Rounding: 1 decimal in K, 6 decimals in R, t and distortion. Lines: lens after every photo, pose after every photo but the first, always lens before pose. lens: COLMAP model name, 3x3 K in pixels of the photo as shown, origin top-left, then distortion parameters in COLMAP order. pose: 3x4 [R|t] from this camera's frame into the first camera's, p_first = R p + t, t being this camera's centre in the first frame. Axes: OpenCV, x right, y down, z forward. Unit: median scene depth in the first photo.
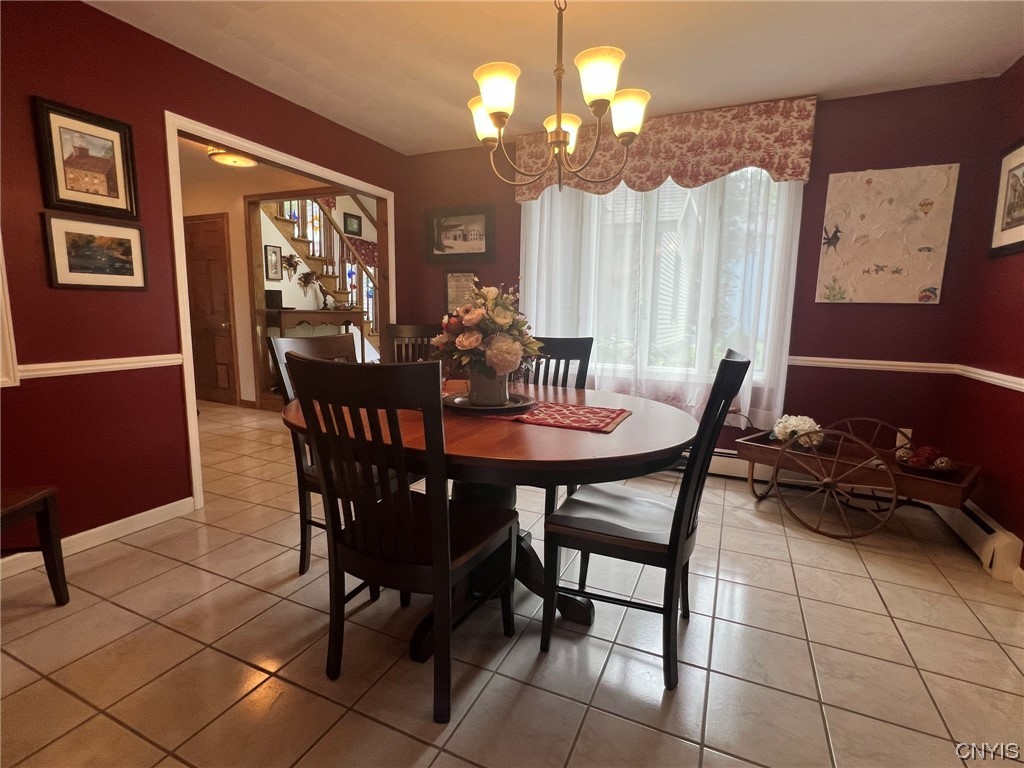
lens RADIAL K [[488.5, 0, 512.0], [0, 488.5, 384.0], [0, 0, 1]] dist [-0.000728, -0.000305]
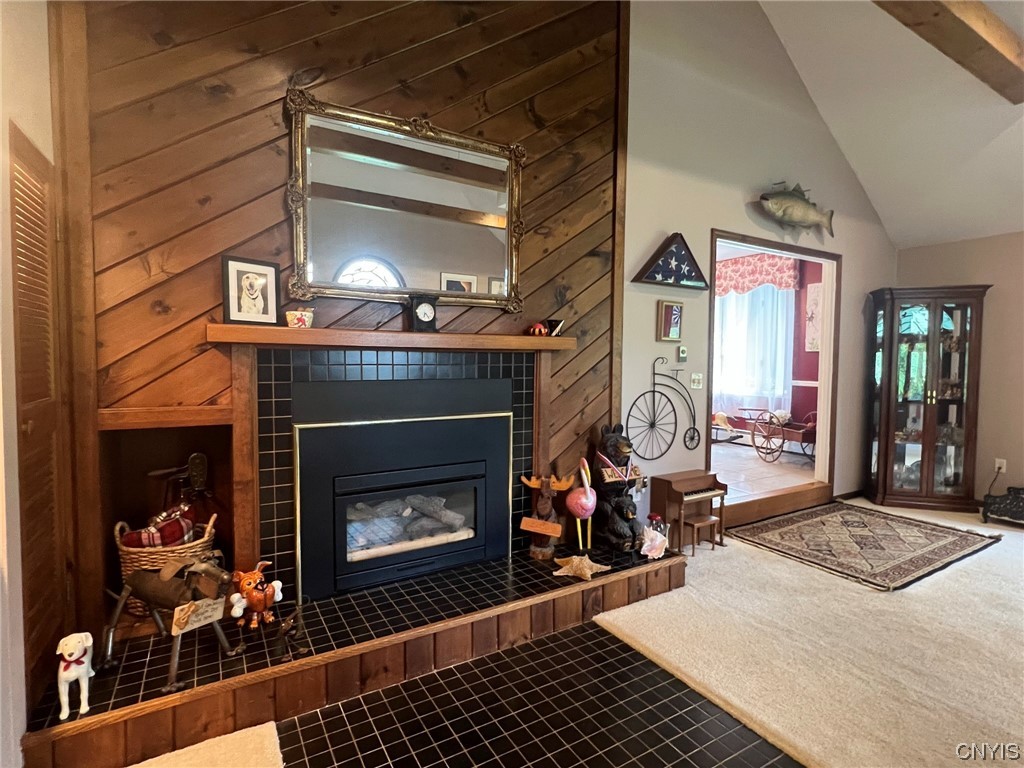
lens RADIAL K [[515.3, 0, 512.0], [0, 515.3, 384.0], [0, 0, 1]] dist [-0.001757, -0.000374]
pose [[0.820620, 0.018969, -0.571159, 0.867270], [-0.079606, 0.993499, -0.081378, 0.209807], [0.565902, 0.112248, 0.816796, -1.253675]]
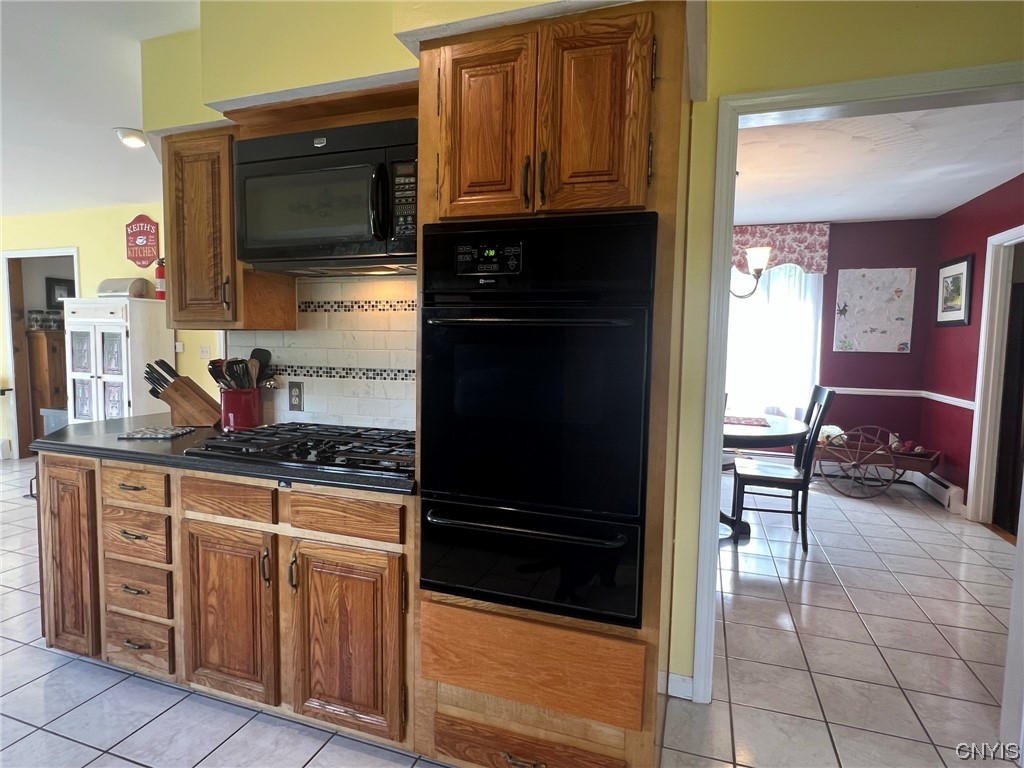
lens RADIAL K [[550.4, 0, 512.0], [0, 550.4, 384.0], [0, 0, 1]] dist [-0.001940, 0.000719]
pose [[0.995405, -0.013197, 0.094836, -0.561593], [0.019097, 0.997919, -0.061582, 0.021052], [-0.093826, 0.063110, 0.993586, -0.623870]]
